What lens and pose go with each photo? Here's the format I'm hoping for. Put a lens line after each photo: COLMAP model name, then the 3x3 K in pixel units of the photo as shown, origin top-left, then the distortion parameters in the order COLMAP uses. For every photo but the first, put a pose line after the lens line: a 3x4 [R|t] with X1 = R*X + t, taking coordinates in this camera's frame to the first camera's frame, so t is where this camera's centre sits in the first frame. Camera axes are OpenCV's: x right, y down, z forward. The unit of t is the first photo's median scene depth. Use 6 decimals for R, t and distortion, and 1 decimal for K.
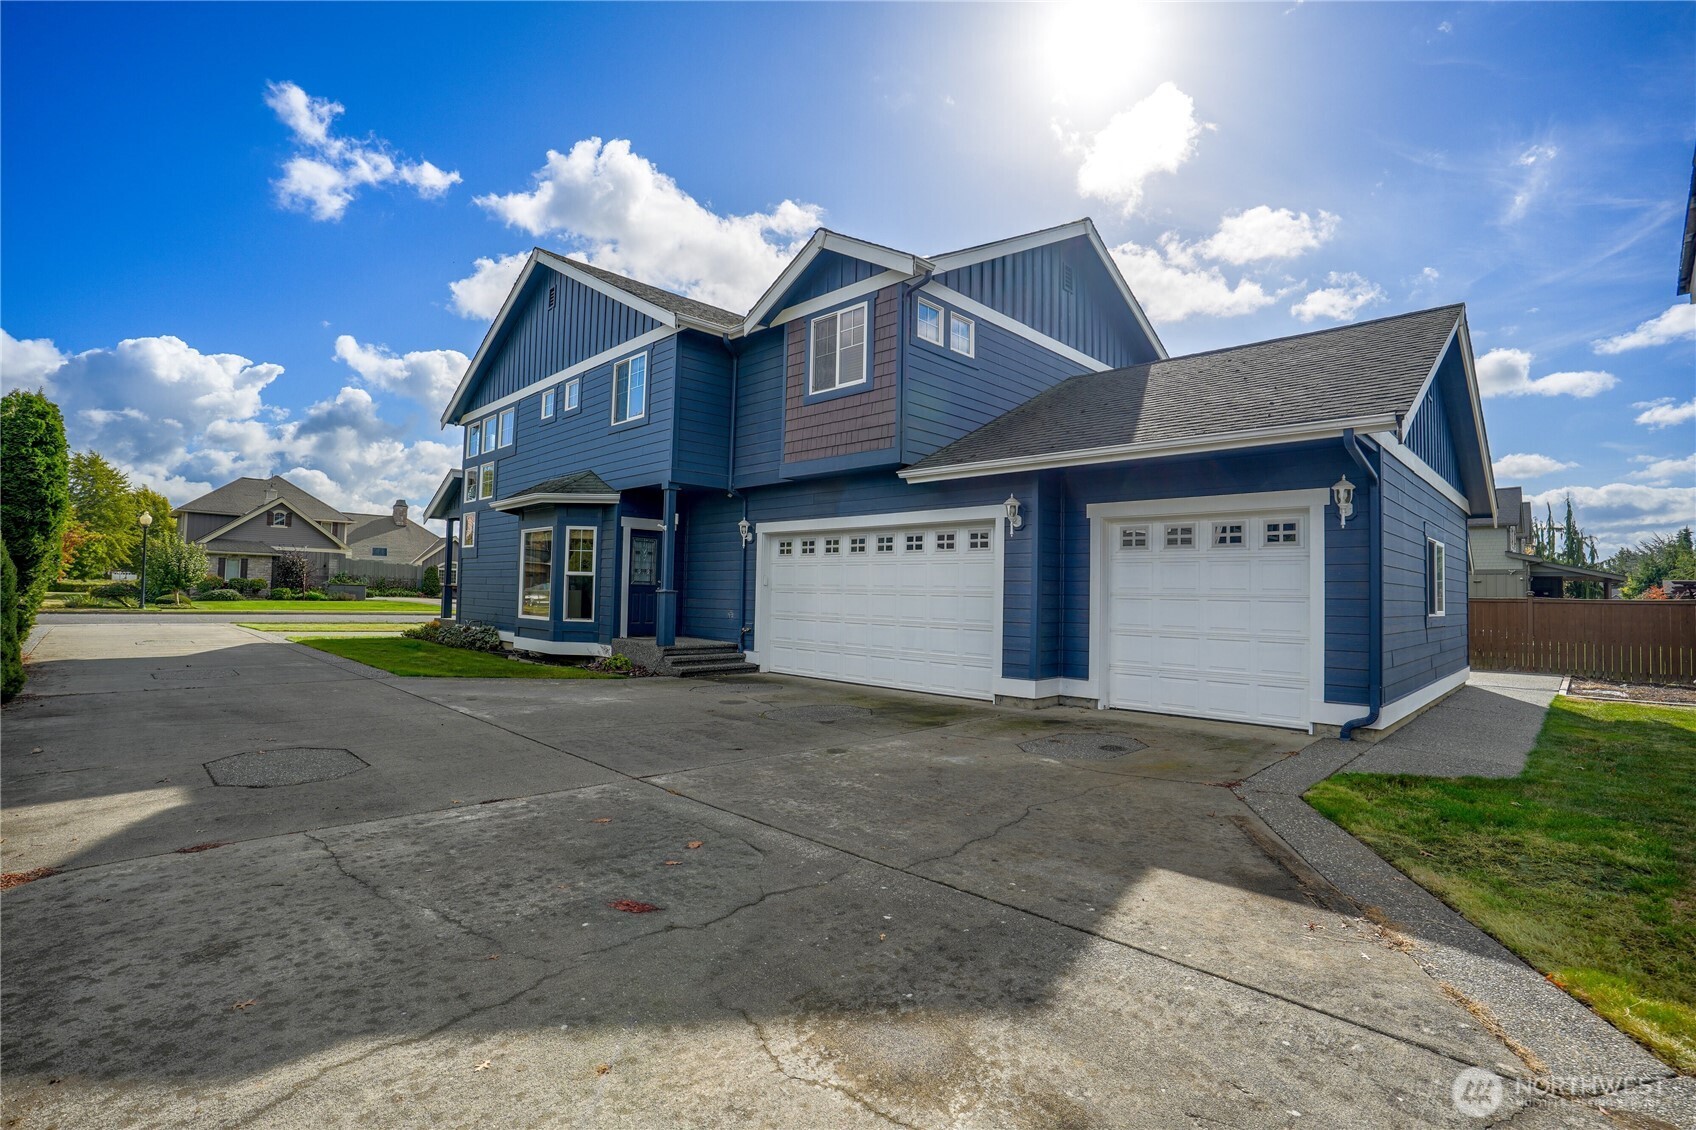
lens RADIAL K [[781.8, 0, 862.4], [0, 781.8, 559.8], [0, 0, 1]] dist [-0.065933, 0.020023]
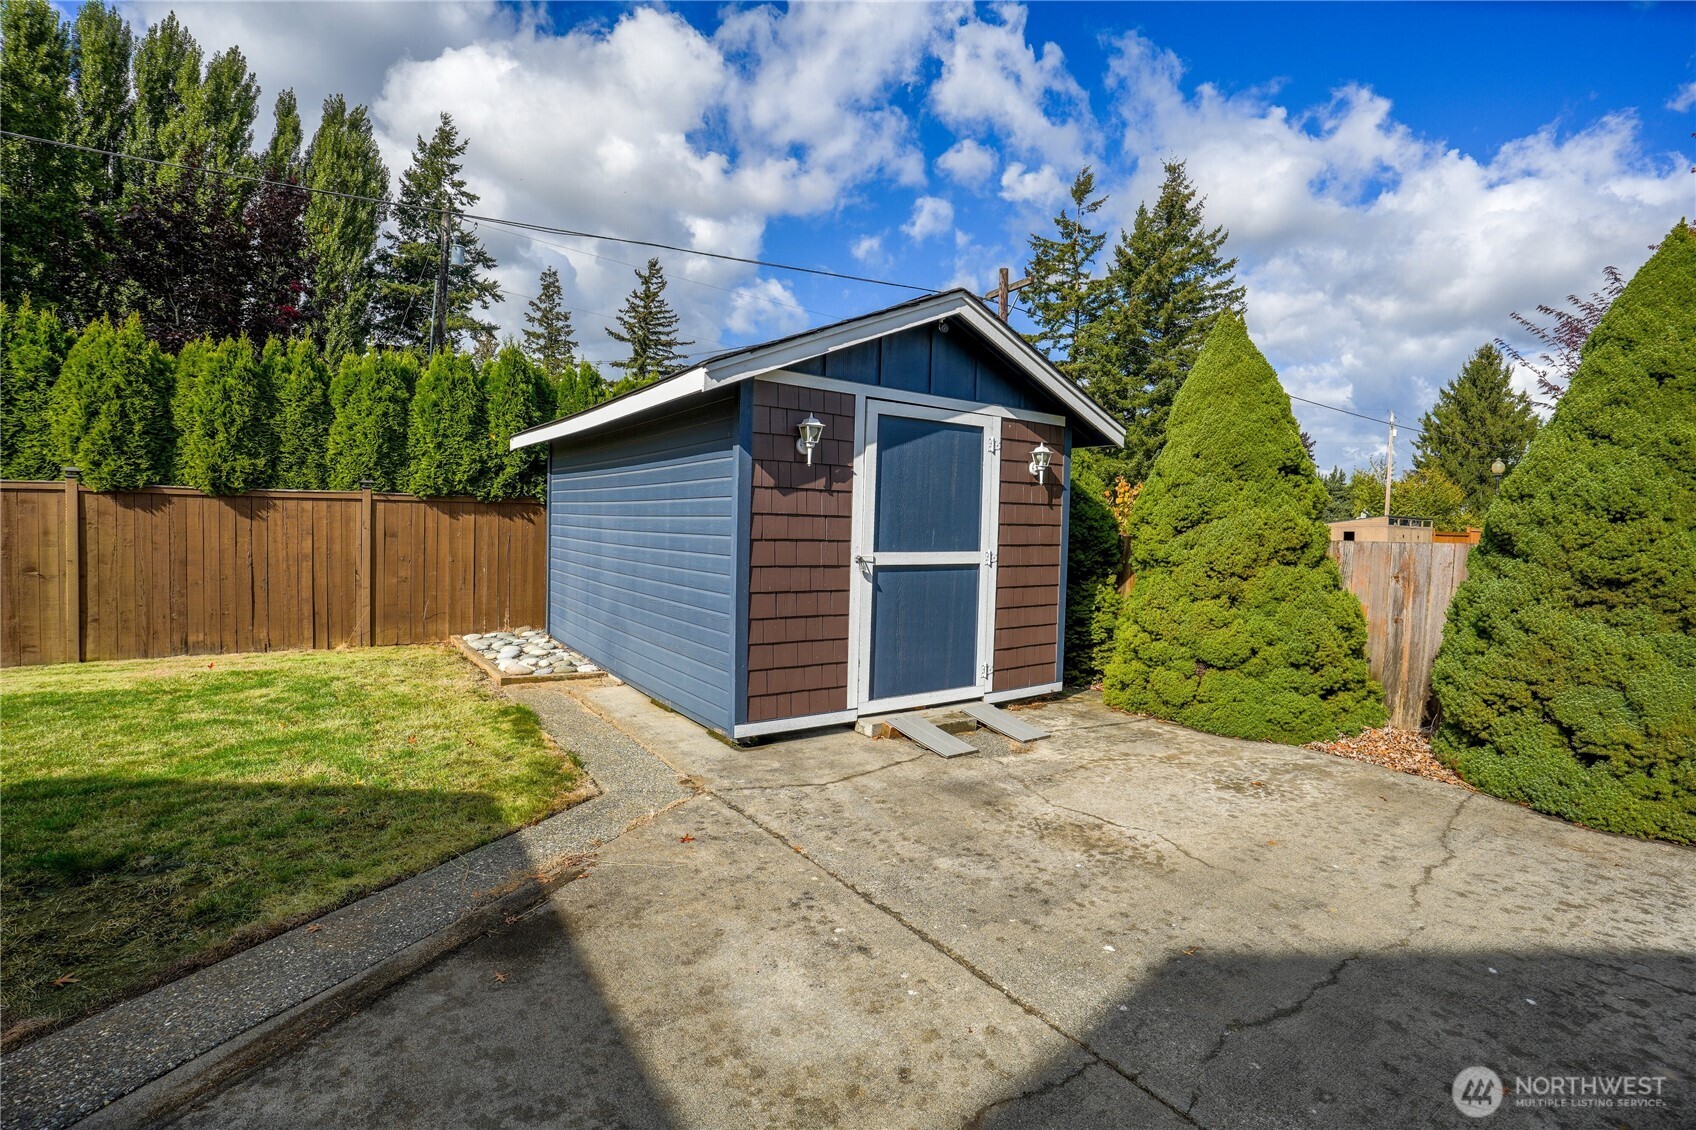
lens RADIAL K [[781.8, 0, 863.5], [0, 781.8, 561.1], [0, 0, 1]] dist [-0.065933, 0.020023]
pose [[-0.979542, -0.058898, 0.192427, 0.063093], [-0.057903, 0.998264, 0.010796, 0.031895], [-0.192729, -0.000567, -0.981252, 0.760496]]
